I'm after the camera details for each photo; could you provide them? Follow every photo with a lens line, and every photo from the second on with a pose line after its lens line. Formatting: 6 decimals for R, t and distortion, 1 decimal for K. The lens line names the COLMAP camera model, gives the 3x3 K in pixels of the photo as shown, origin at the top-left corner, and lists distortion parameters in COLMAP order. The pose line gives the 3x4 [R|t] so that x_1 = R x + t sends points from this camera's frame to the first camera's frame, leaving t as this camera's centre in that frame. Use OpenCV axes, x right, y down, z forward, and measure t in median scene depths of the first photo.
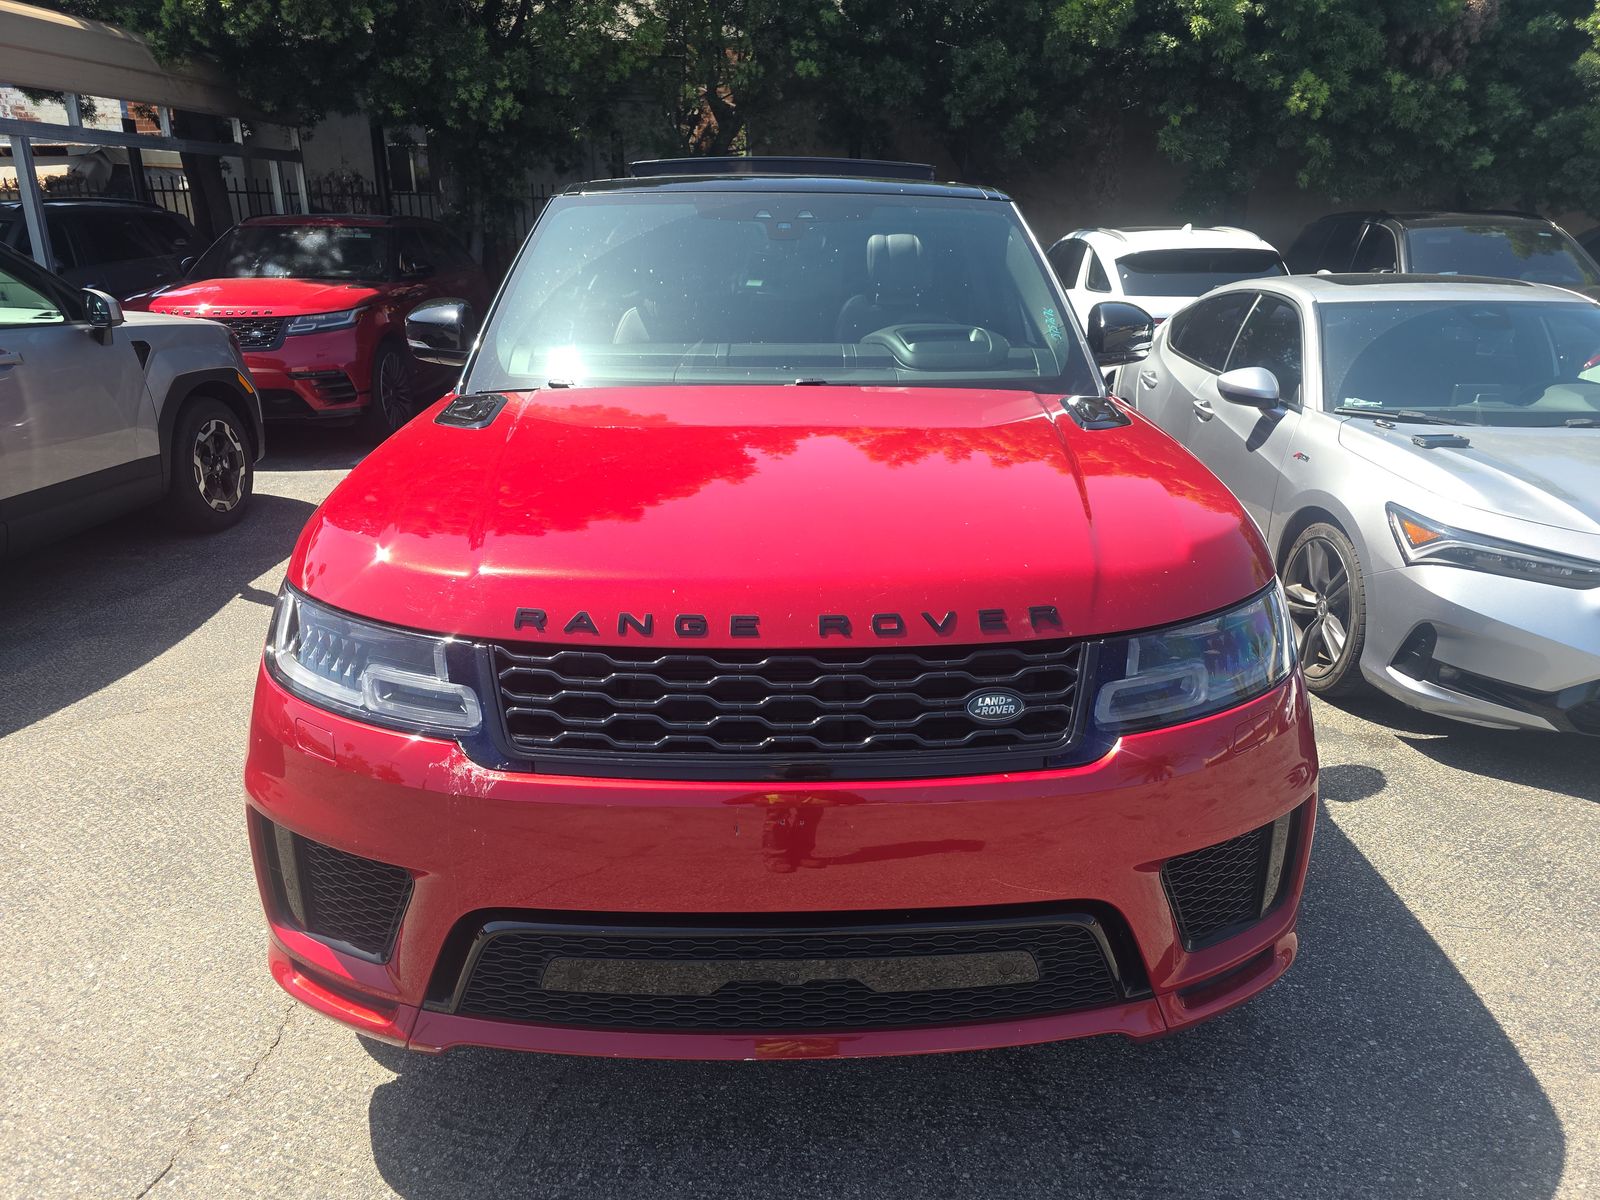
lens RADIAL K [[1094.5, 0, 798.1], [0, 1094.5, 603.4], [0, 0, 1]] dist [0.000867, -0.023376]
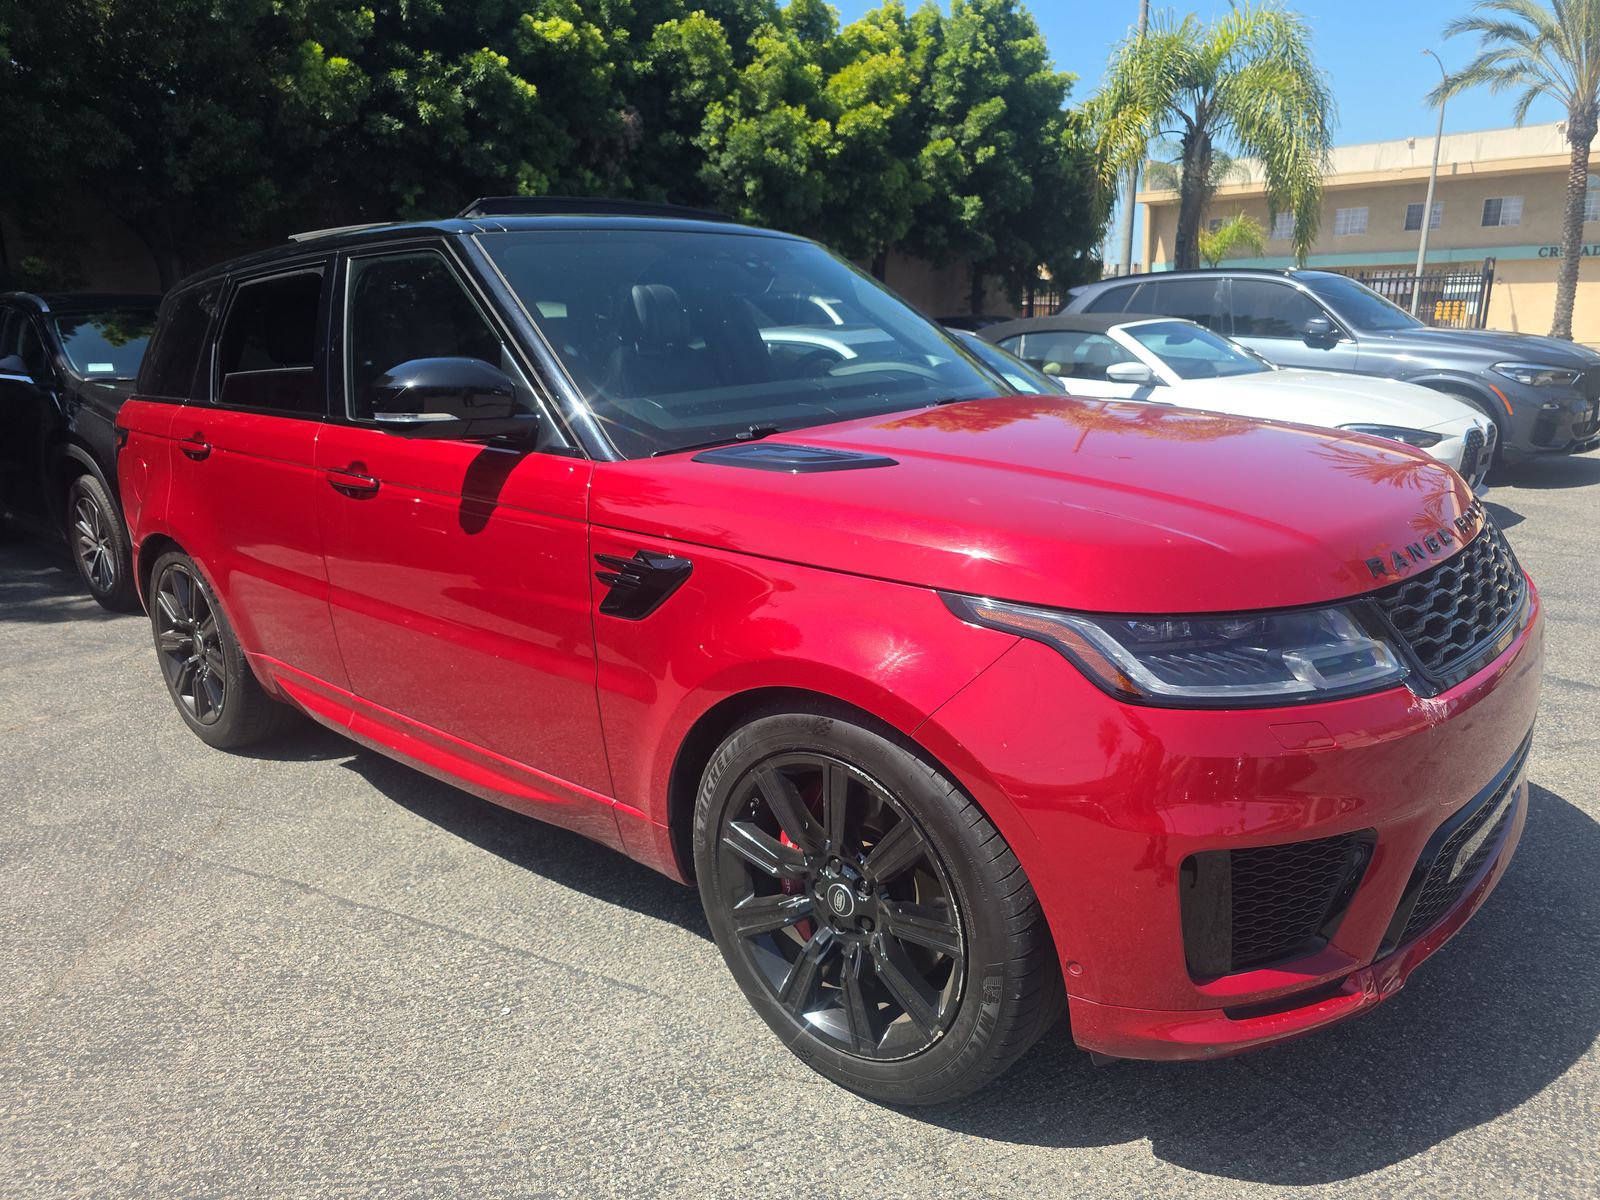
lens RADIAL K [[1094.5, 0, 800.7], [0, 1094.5, 598.5], [0, 0, 1]] dist [0.000867, -0.023376]
pose [[0.680495, -0.192317, 0.707065, -0.206996], [0.244315, 0.969277, 0.028503, -0.021116], [-0.690823, 0.153350, 0.706574, 0.085399]]
